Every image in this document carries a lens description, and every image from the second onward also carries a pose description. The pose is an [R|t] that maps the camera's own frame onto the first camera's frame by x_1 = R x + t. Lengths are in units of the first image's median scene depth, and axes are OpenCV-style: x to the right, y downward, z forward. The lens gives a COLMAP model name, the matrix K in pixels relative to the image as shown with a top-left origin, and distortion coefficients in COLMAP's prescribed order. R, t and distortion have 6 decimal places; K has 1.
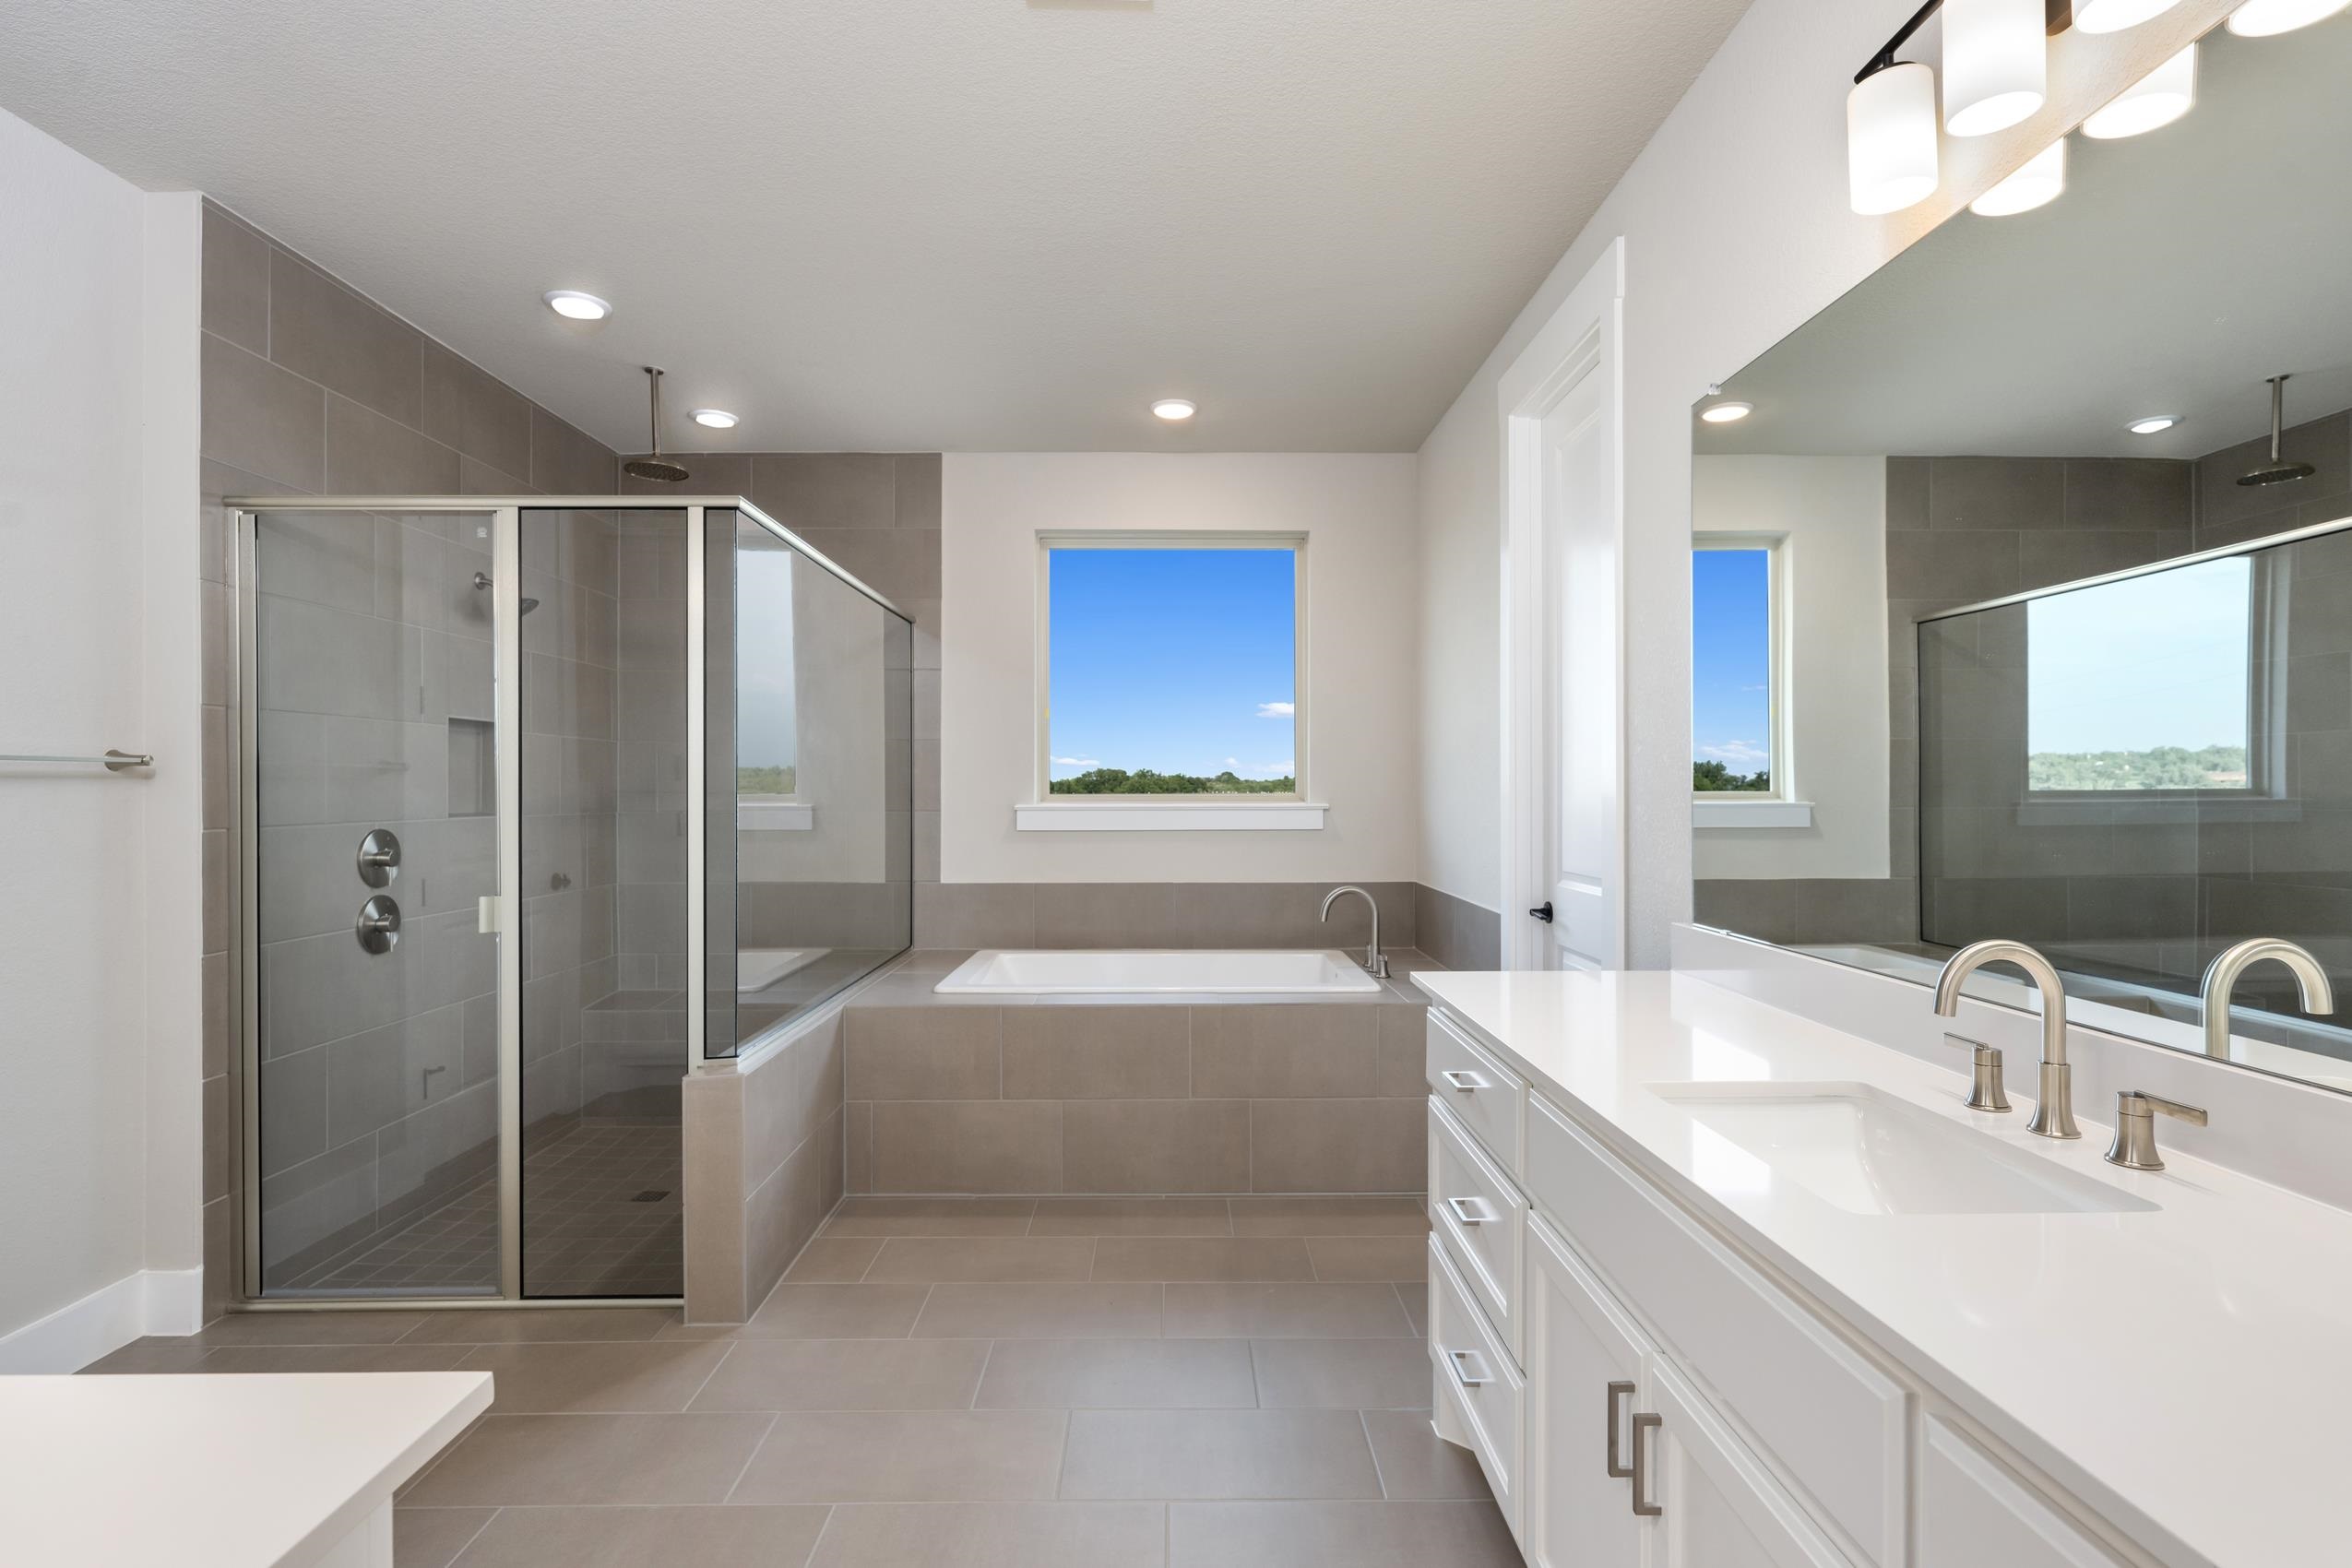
lens RADIAL K [[1094.0, 0, 1176.0], [0, 1094.0, 784.0], [0, 0, 1]] dist [-0.000380, 0.000104]
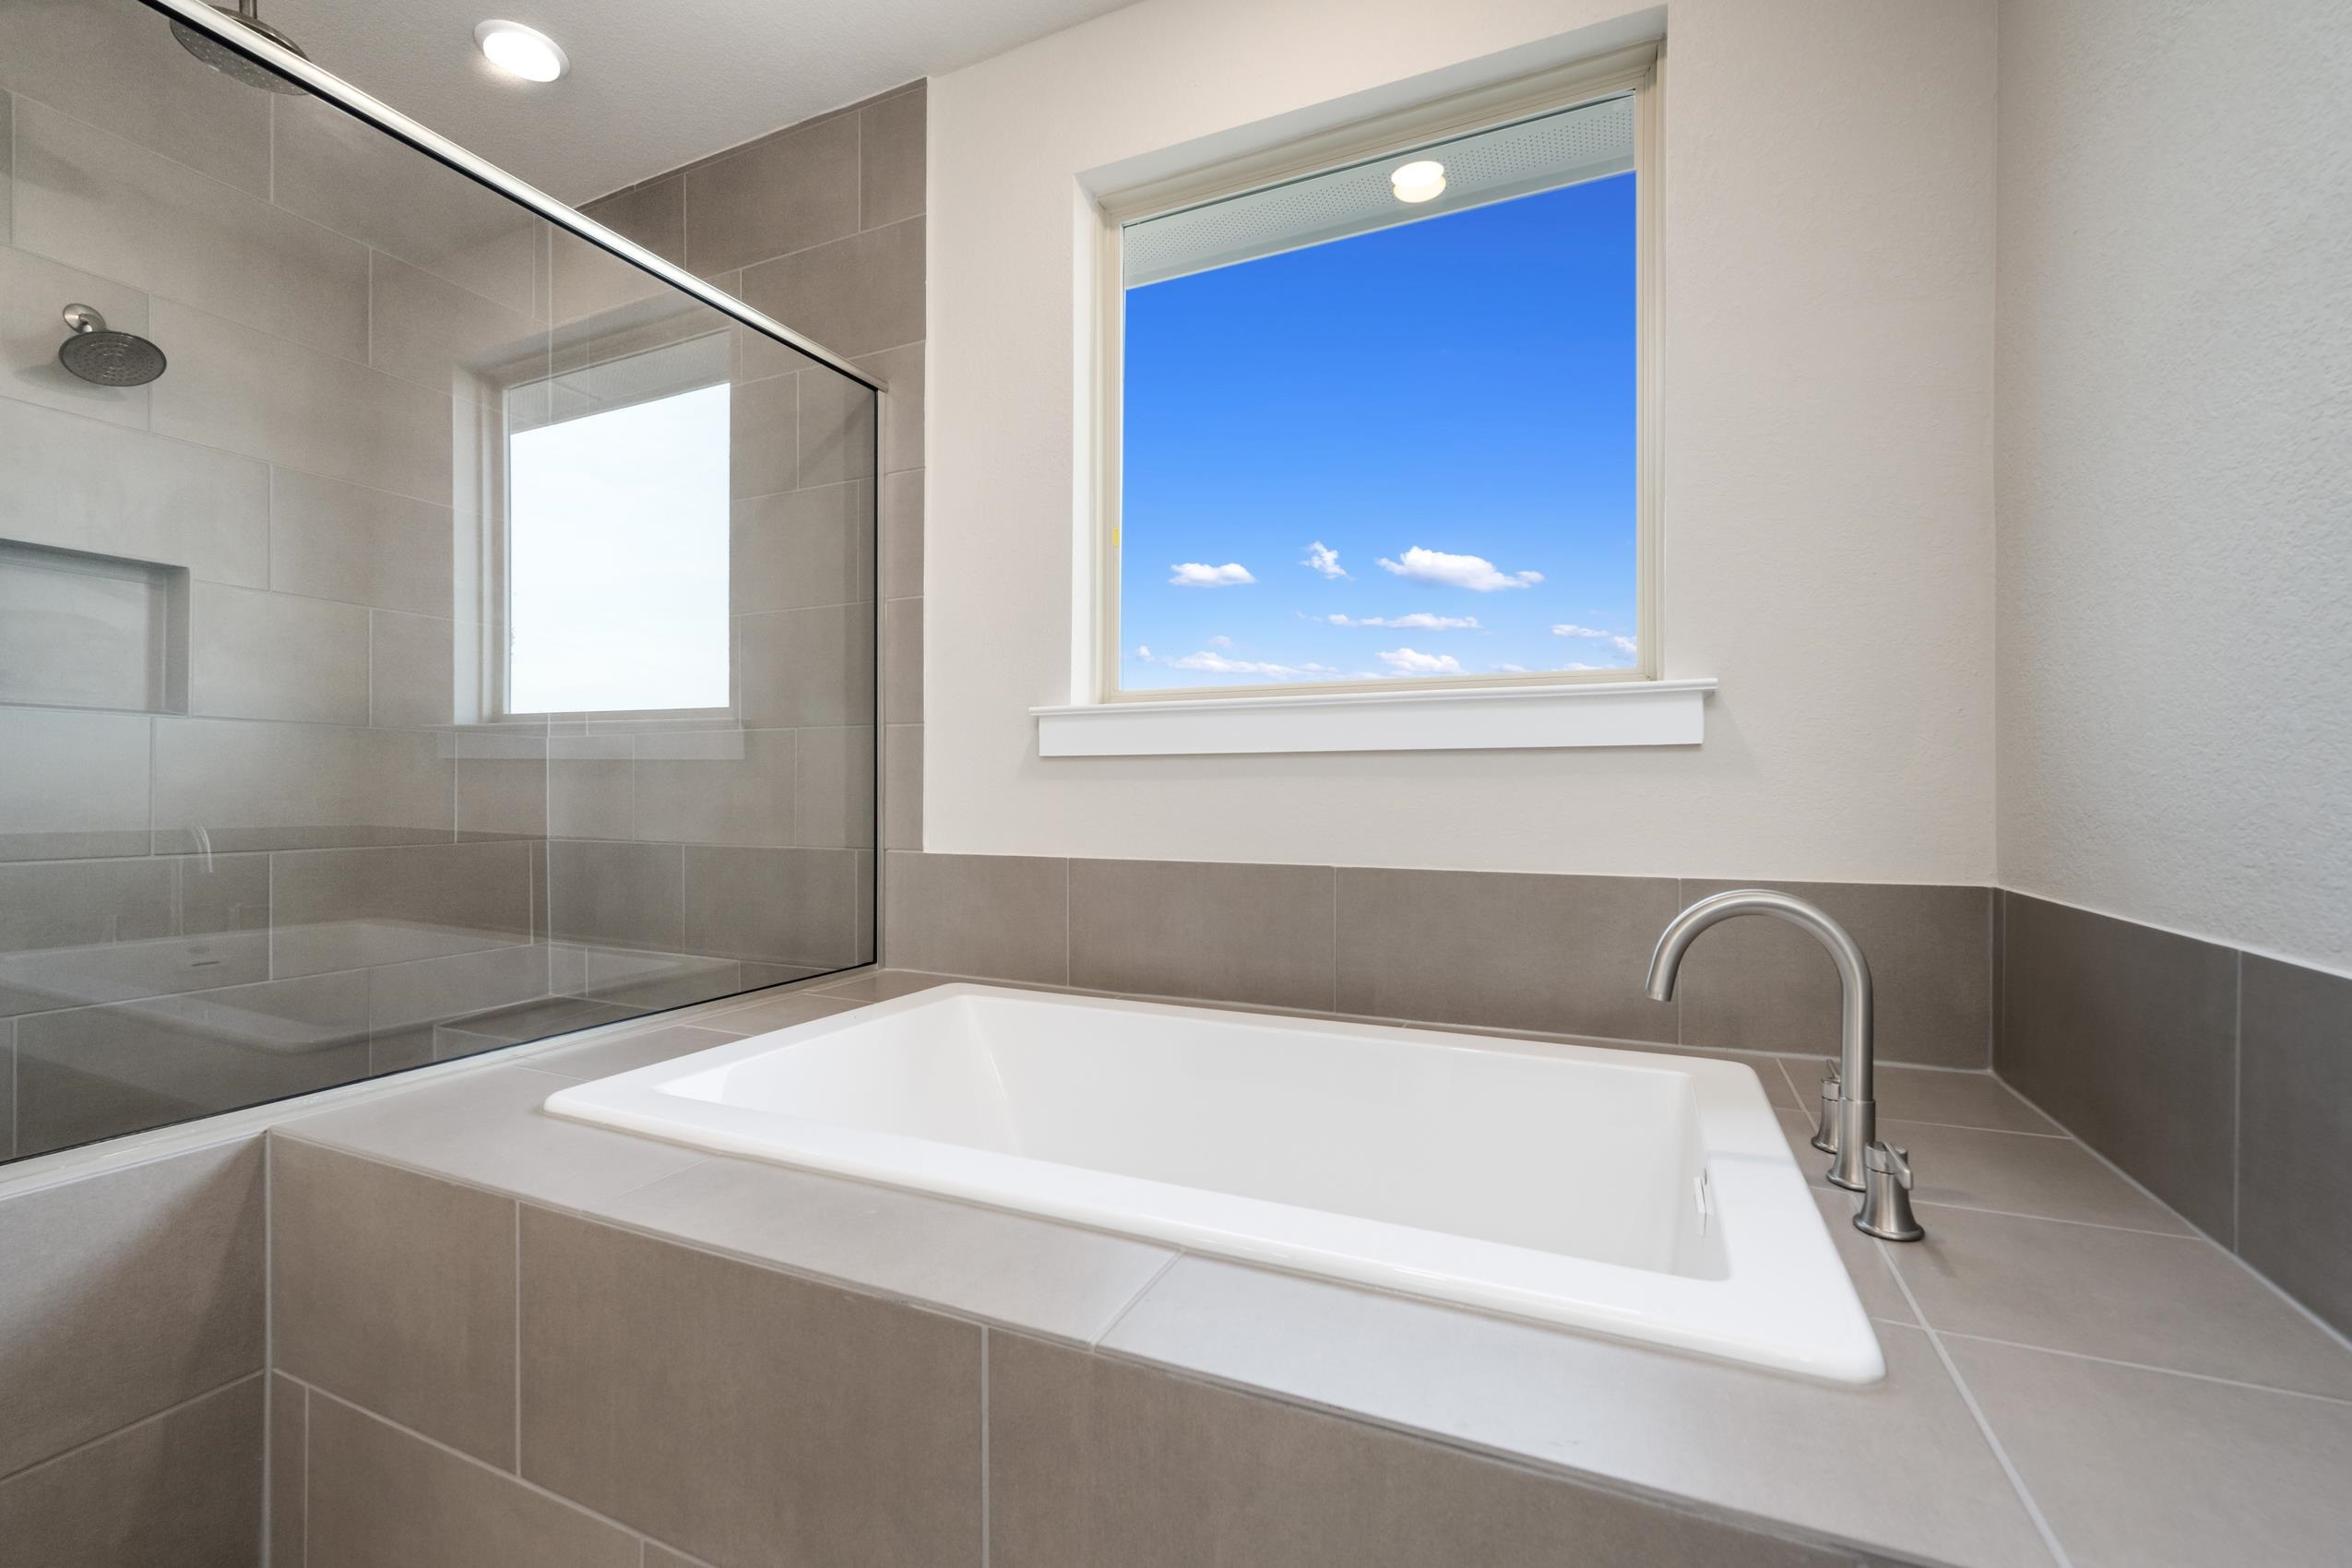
lens RADIAL K [[971.7, 0, 1179.2], [0, 971.7, 799.9], [0, 0, 1]] dist [-0.011041, -0.000148]
pose [[0.909459, 0.006626, -0.415740, 0.109148], [-0.001442, 0.999917, 0.012782, 0.057200], [0.415791, -0.011025, 0.909394, 0.605204]]
